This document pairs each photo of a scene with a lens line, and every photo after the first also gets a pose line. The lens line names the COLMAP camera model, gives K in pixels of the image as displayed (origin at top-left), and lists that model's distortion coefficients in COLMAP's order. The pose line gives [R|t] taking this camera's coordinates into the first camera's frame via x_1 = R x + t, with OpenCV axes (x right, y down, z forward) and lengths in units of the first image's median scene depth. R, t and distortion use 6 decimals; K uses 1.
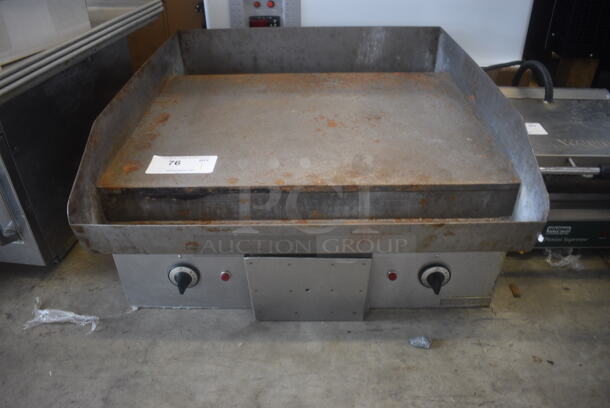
lens RADIAL K [[472.5, 0, 305.0], [0, 472.5, 204.0], [0, 0, 1]] dist [-0.095117, 0.001104]
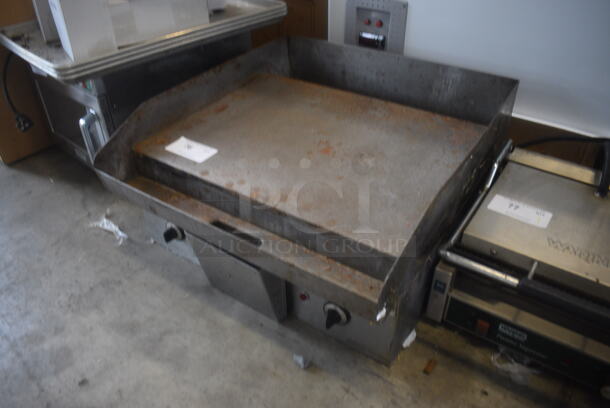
lens RADIAL K [[472.5, 0, 305.0], [0, 472.5, 204.0], [0, 0, 1]] dist [-0.095117, 0.001104]
pose [[0.829183, 0.328483, -0.452277, 0.605093], [-0.304453, 0.943966, 0.127421, -0.193413], [0.468790, 0.032042, 0.882728, 0.002457]]
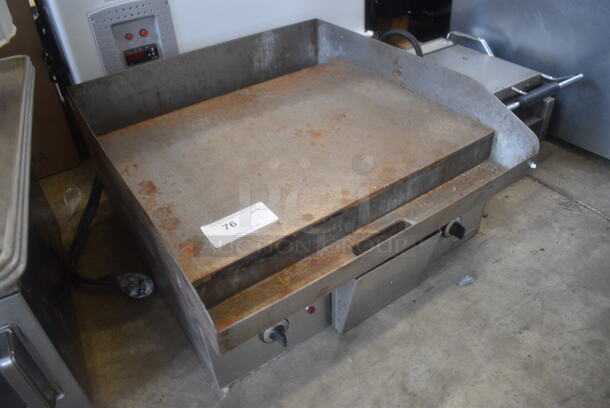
lens RADIAL K [[472.5, 0, 305.0], [0, 472.5, 204.0], [0, 0, 1]] dist [-0.095117, 0.001104]
pose [[0.811626, -0.376989, 0.446254, -0.530149], [0.357935, 0.924635, 0.130123, -0.185913], [-0.461677, 0.054119, 0.885395, 0.098539]]
